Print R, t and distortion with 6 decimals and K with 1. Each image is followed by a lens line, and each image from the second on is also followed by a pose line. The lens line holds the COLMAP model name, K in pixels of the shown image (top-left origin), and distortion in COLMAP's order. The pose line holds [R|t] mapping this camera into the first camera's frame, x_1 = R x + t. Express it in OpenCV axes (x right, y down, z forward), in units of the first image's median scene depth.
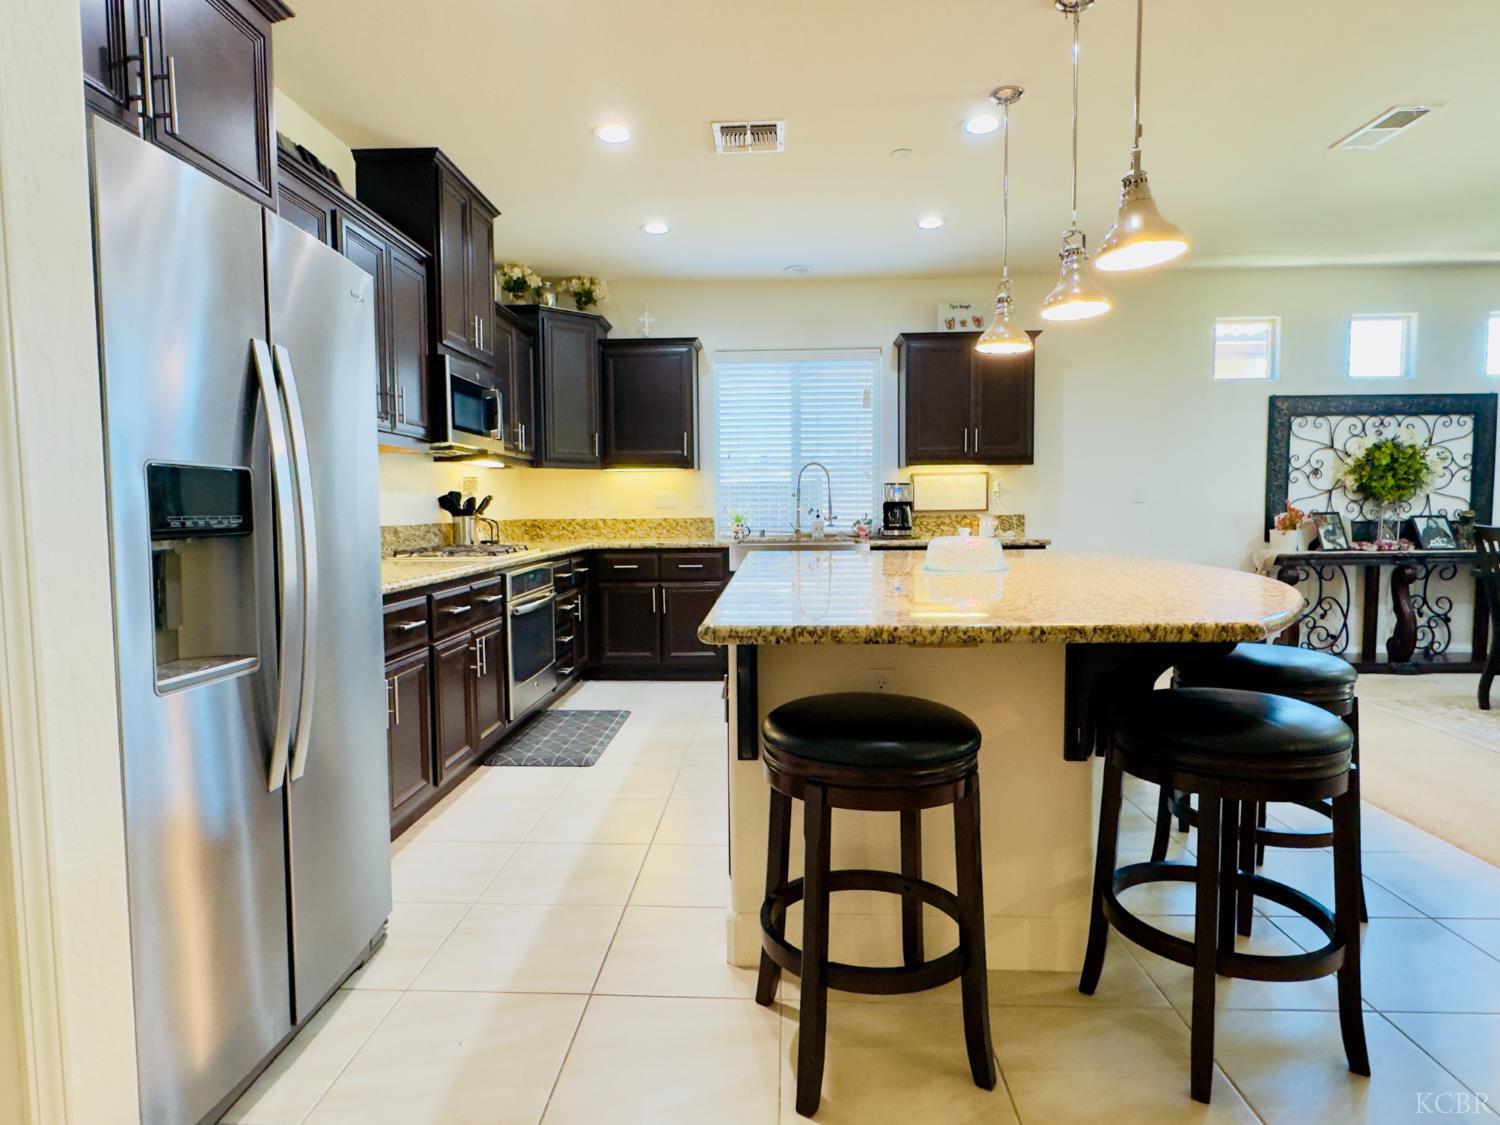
lens RADIAL K [[841.7, 0, 747.4], [0, 841.7, 553.4], [0, 0, 1]] dist [-0.006569, 0.002145]
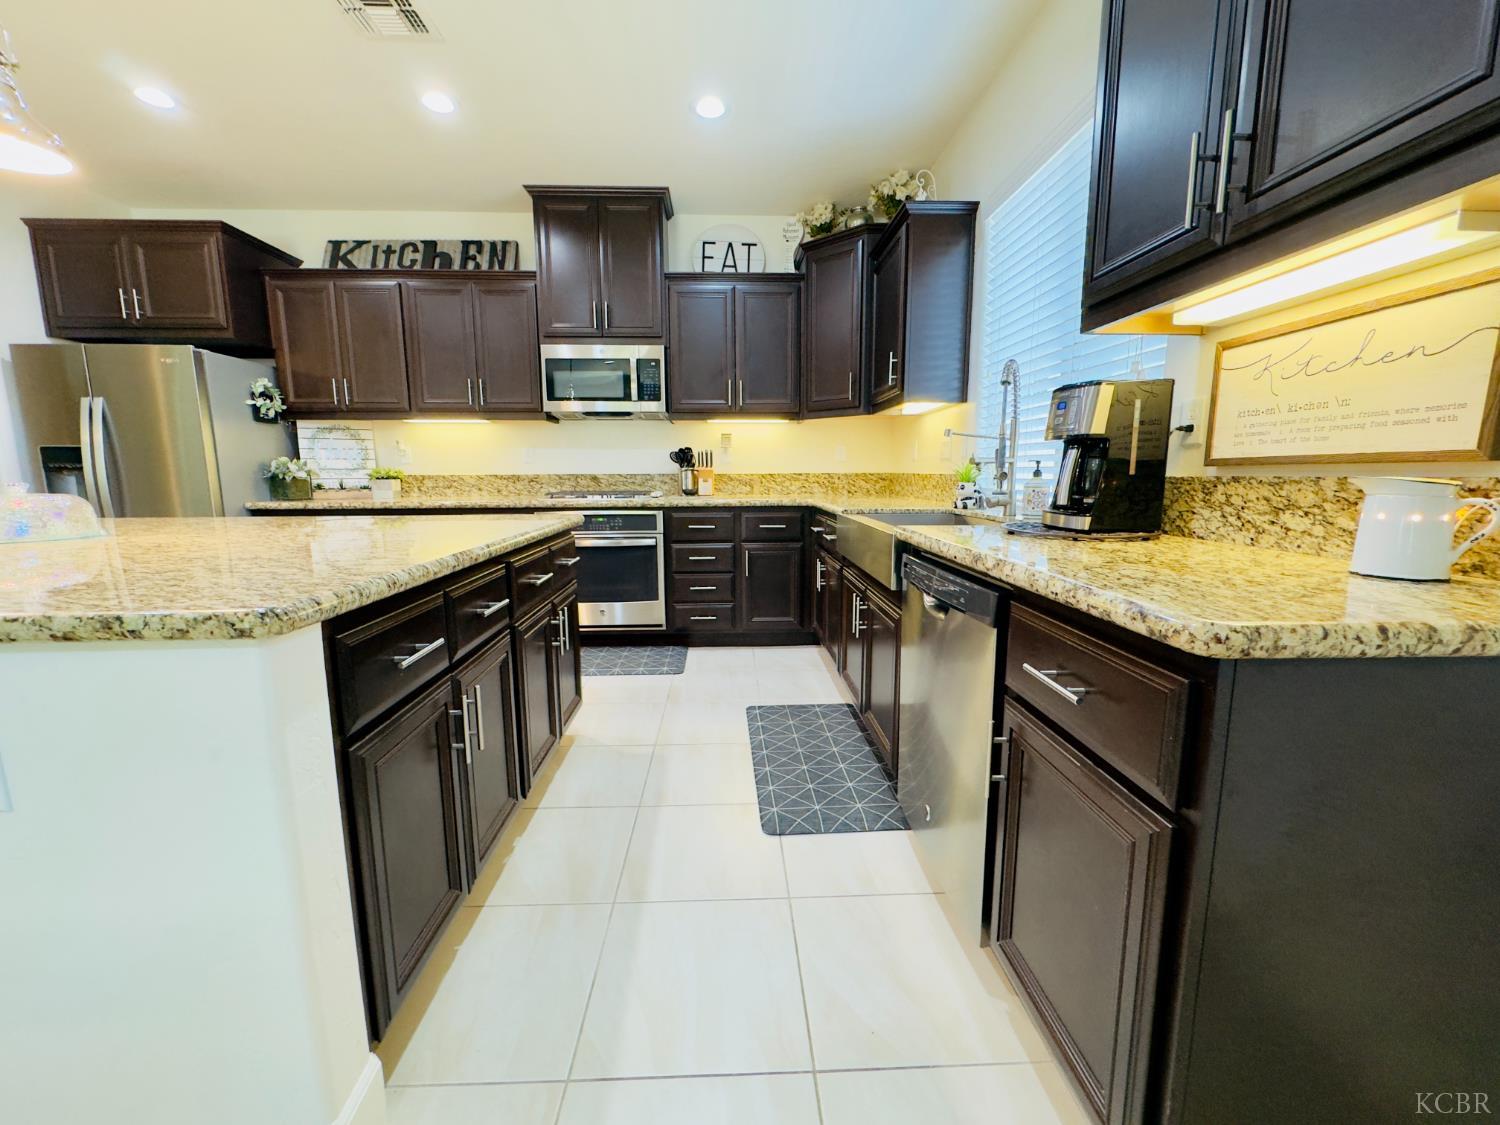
lens RADIAL K [[598.4, 0, 747.8], [0, 598.4, 560.1], [0, 0, 1]] dist [-0.002065, -0.000347]
pose [[0.084542, 0.155157, -0.984266, 0.431182], [-0.059286, 0.986835, 0.150469, -0.037886], [0.994655, 0.045632, 0.092628, 0.822124]]
